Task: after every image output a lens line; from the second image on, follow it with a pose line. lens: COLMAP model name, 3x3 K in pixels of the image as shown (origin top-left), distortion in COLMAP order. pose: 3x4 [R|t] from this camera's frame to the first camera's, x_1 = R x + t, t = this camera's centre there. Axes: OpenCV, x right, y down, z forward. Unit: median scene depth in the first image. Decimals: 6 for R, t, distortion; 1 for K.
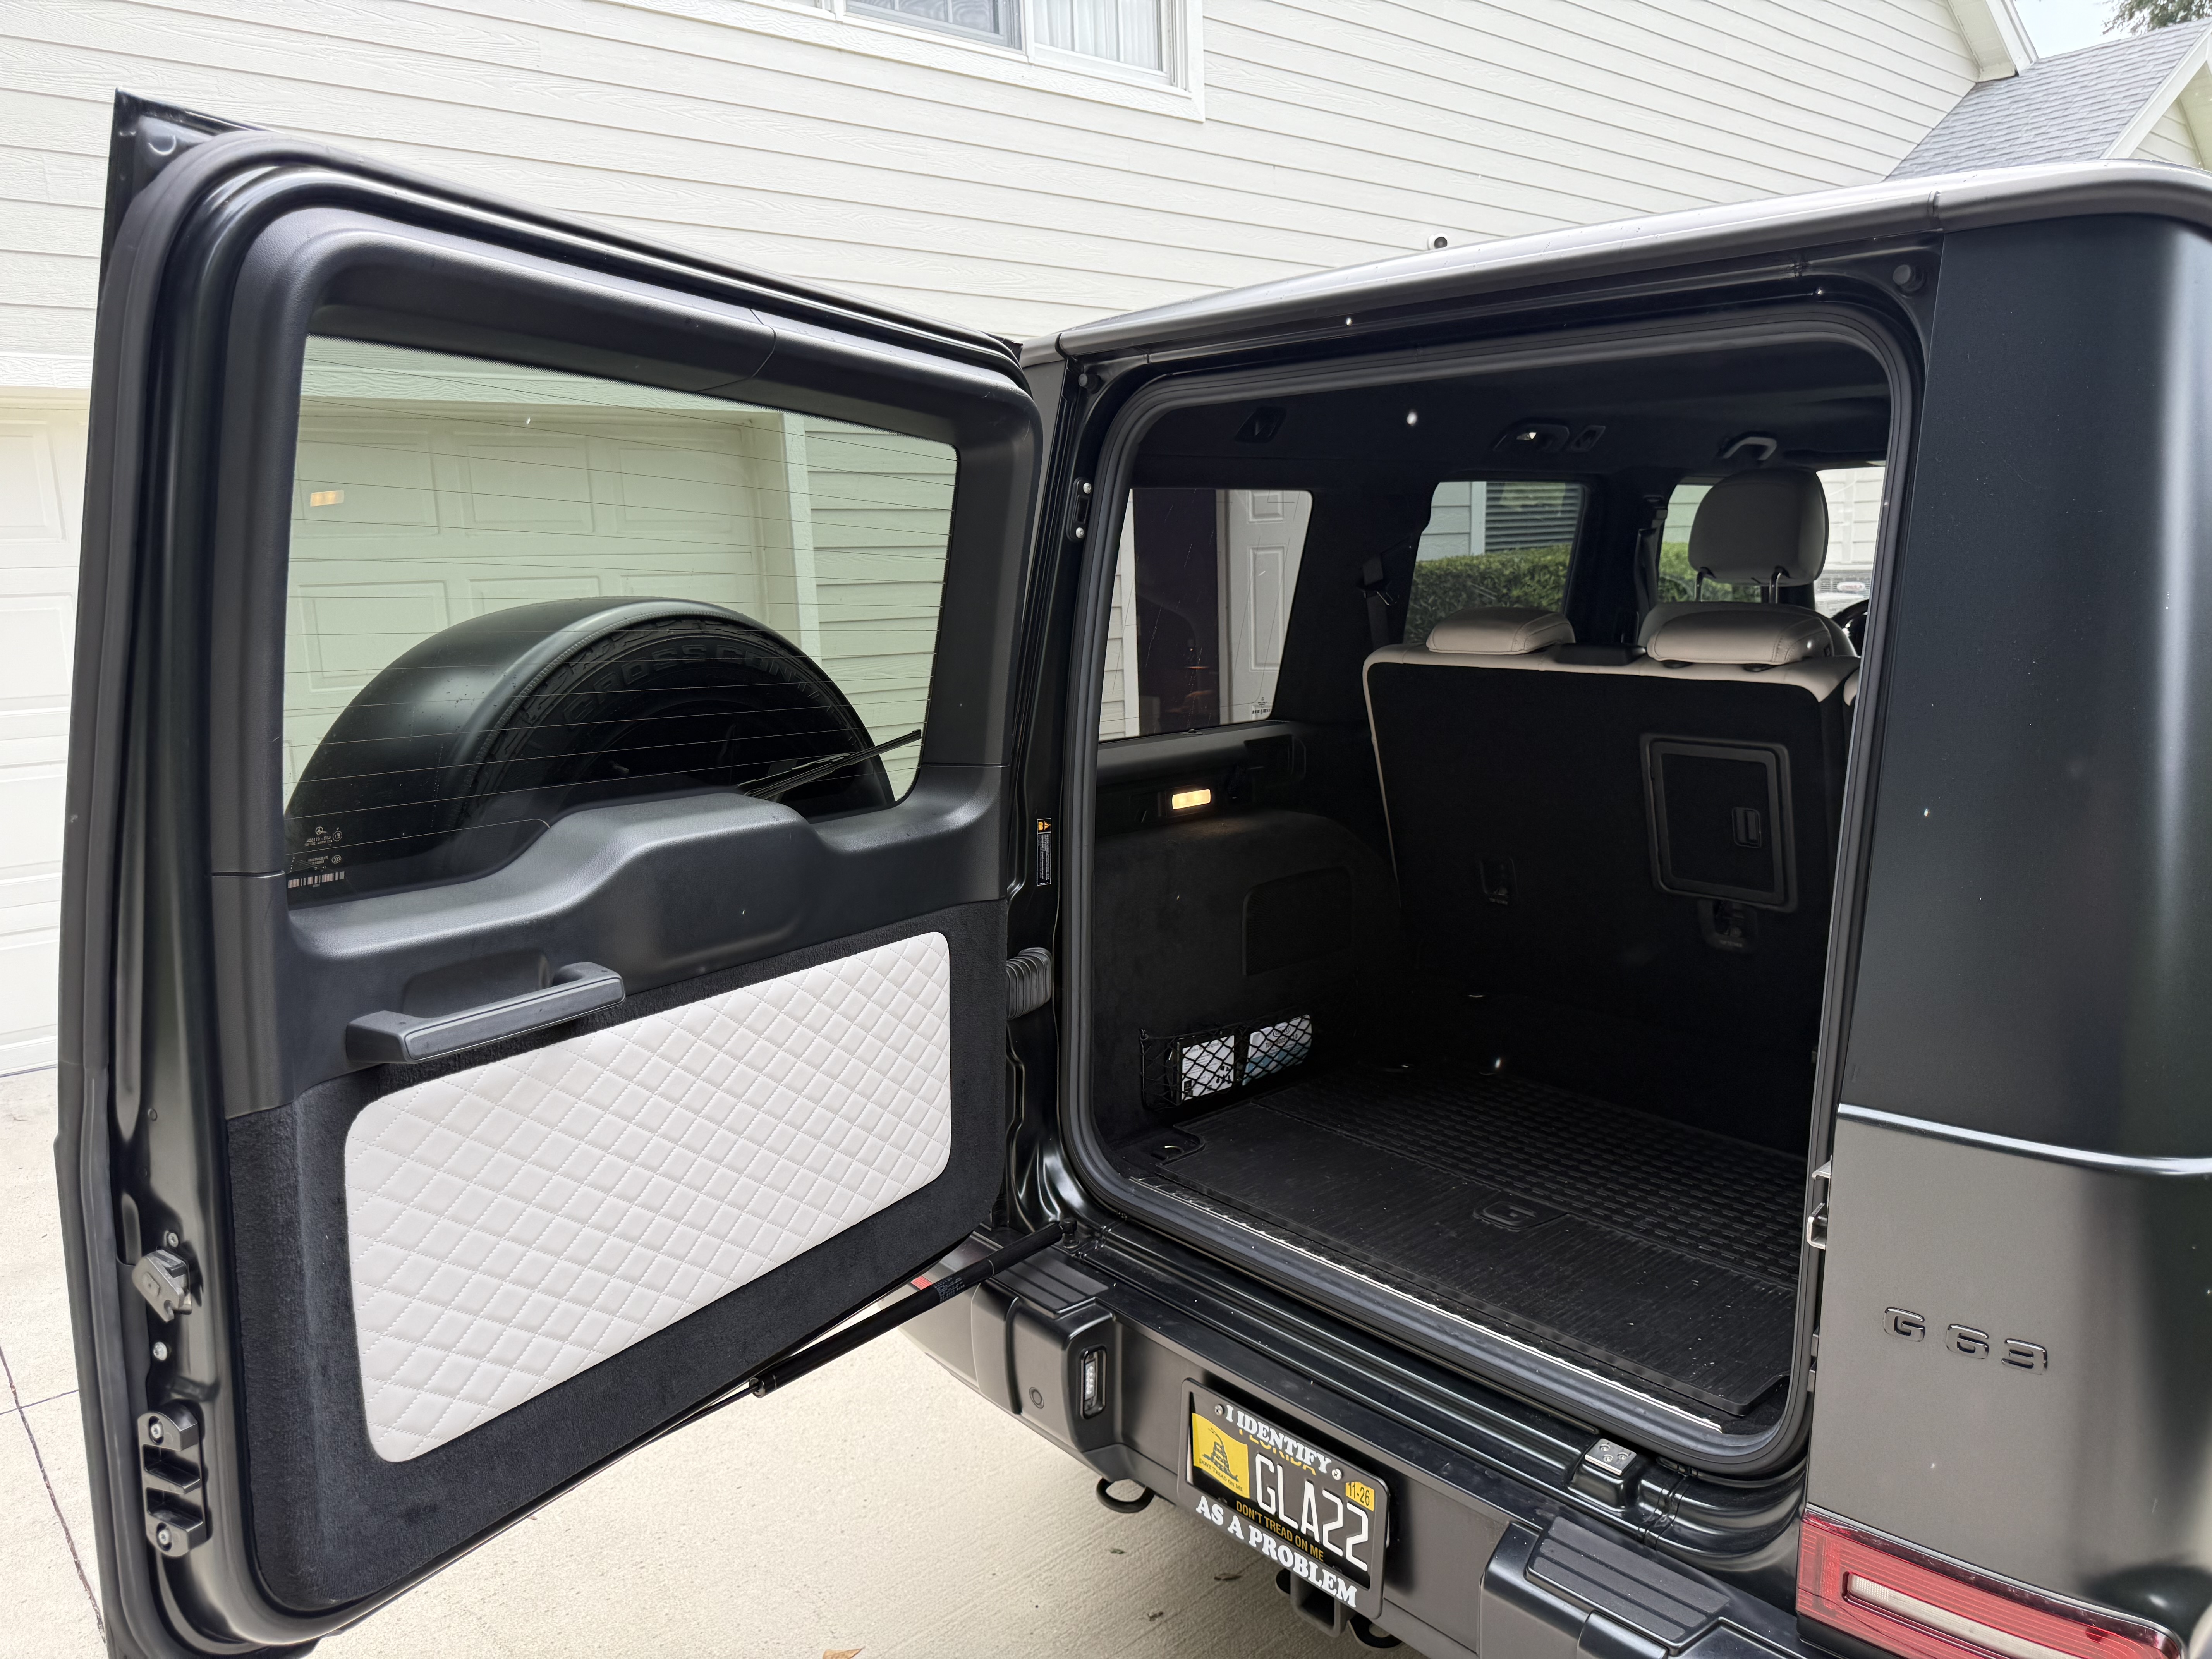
lens RADIAL K [[1606.0, 0, 1104.5], [0, 1606.0, 839.0], [0, 0, 1]] dist [0.014581, -0.011524]
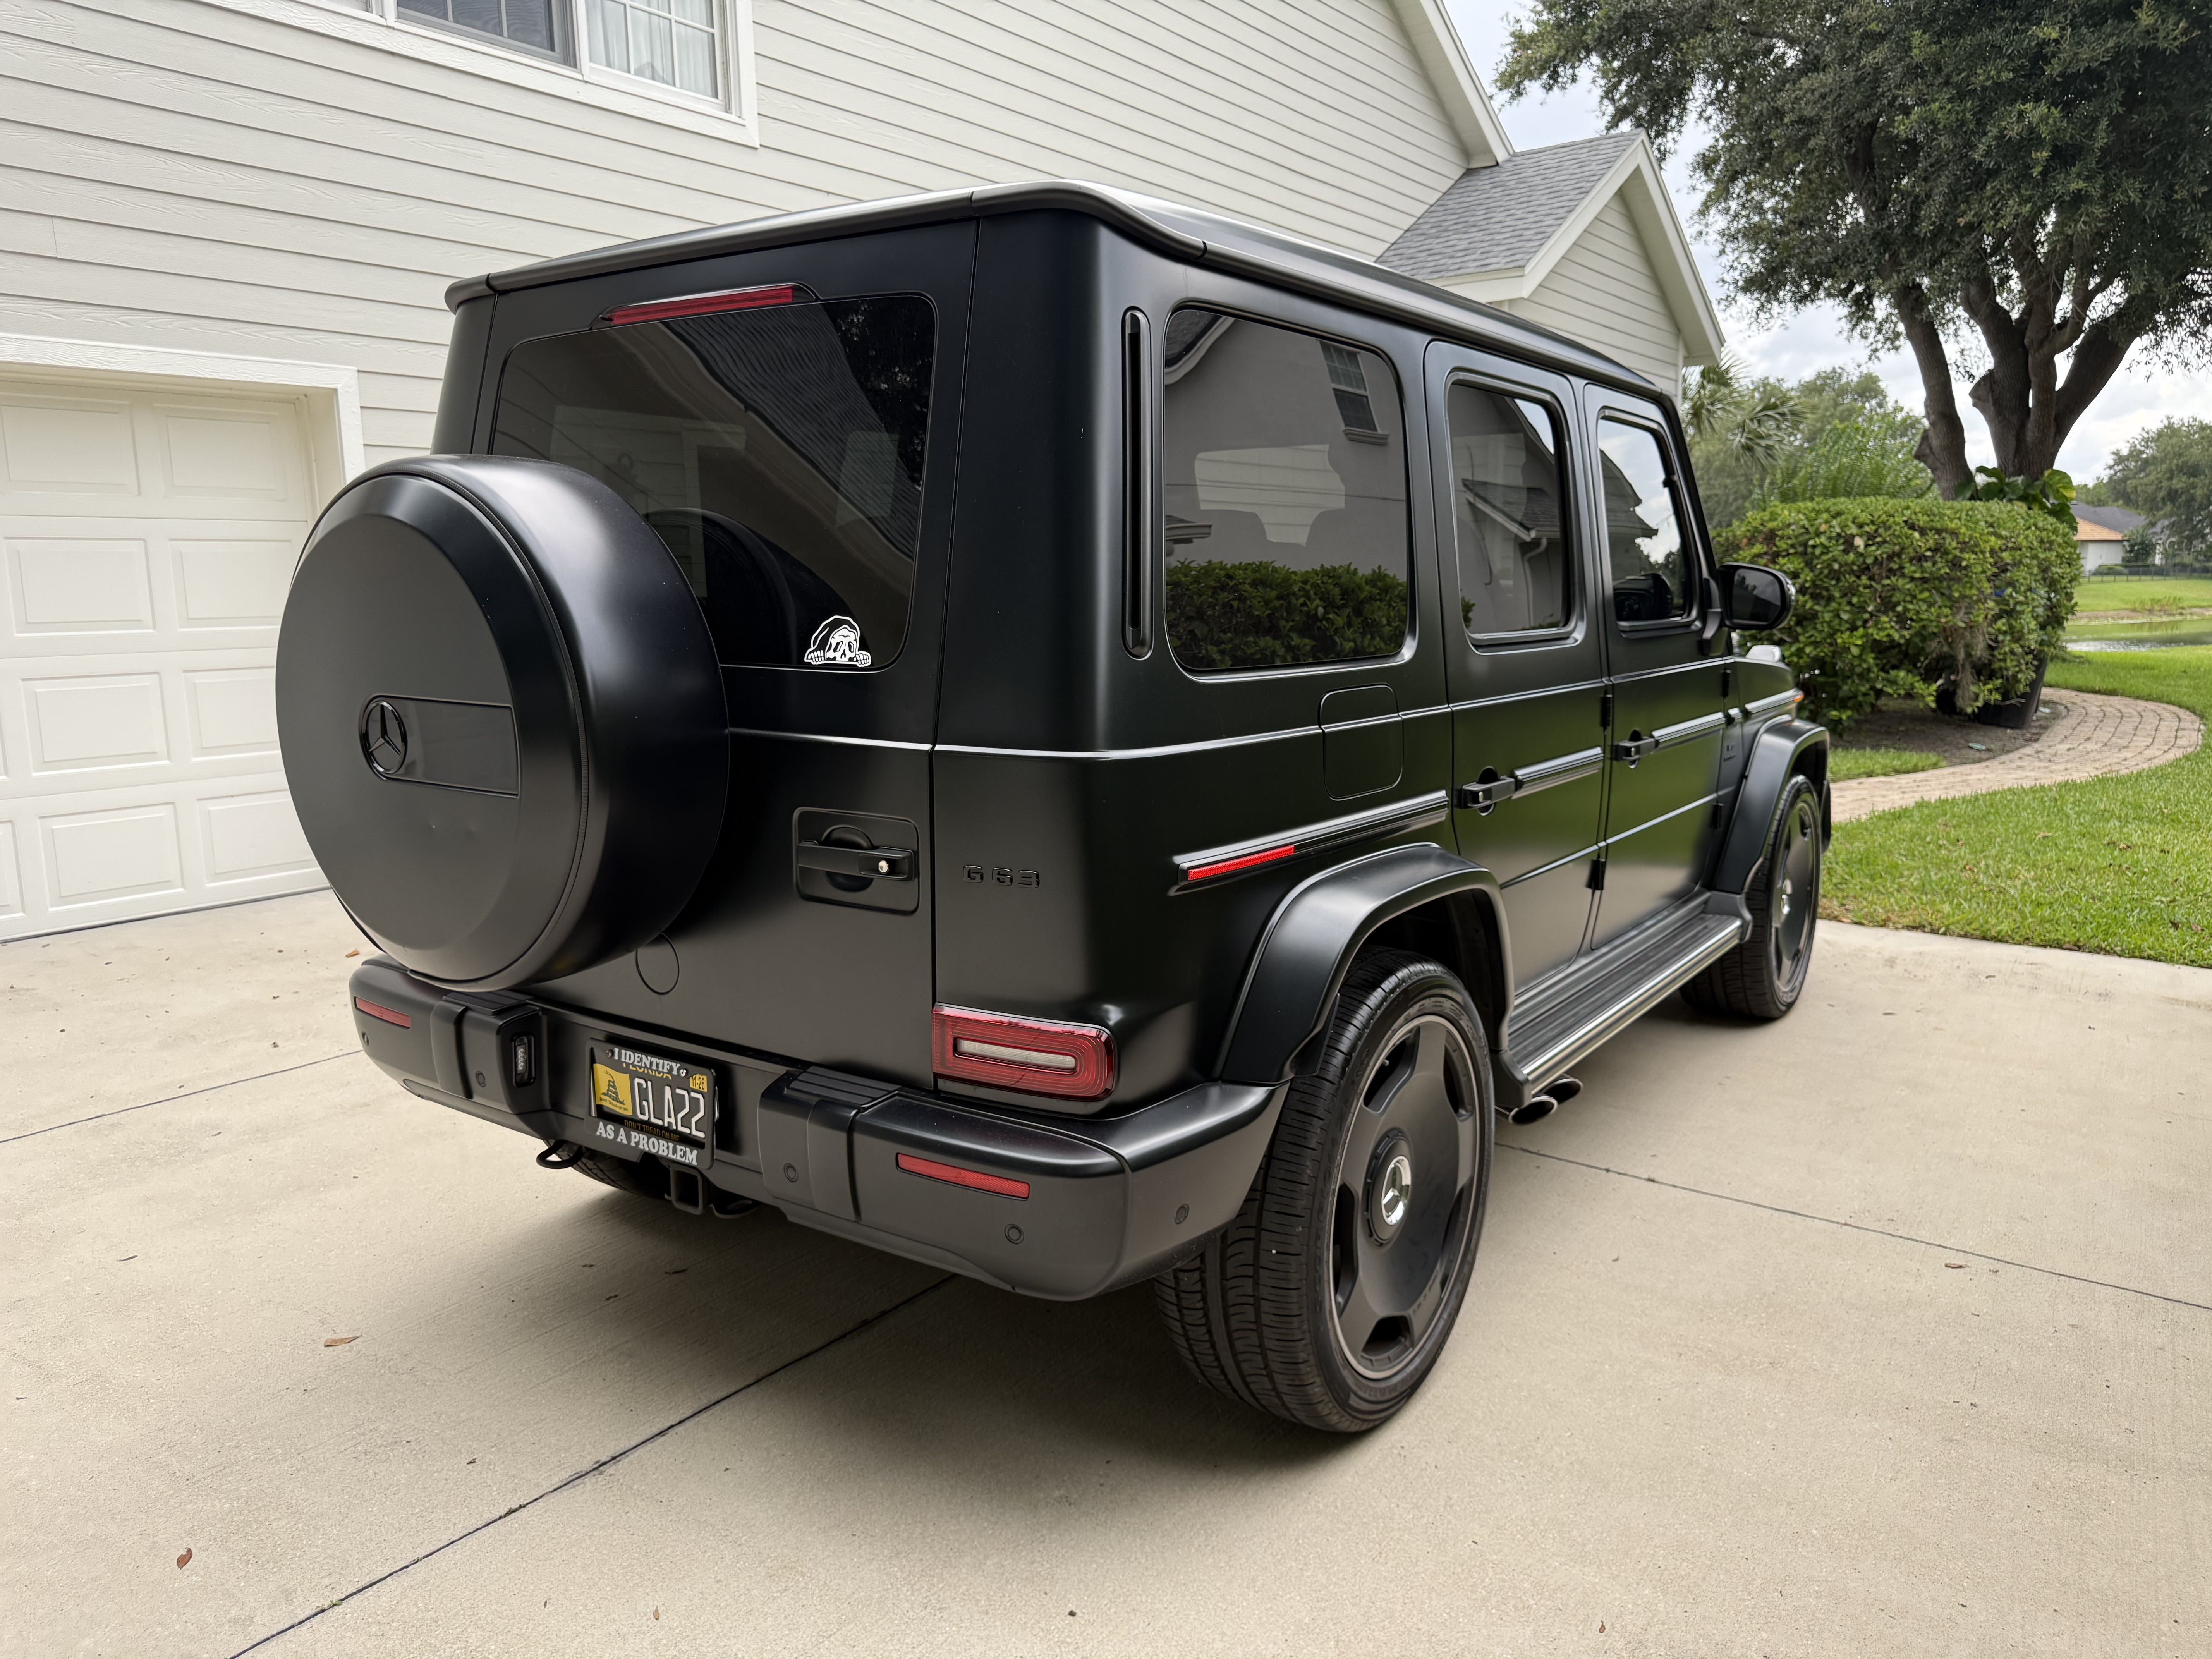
lens RADIAL K [[1606.0, 0, 1115.6], [0, 1606.0, 821.8], [0, 0, 1]] dist [0.014581, -0.011524]
pose [[0.974769, -0.020099, 0.222310, 0.188157], [0.027317, 0.999193, -0.029440, 0.208257], [-0.221539, 0.034770, 0.974532, -0.424415]]
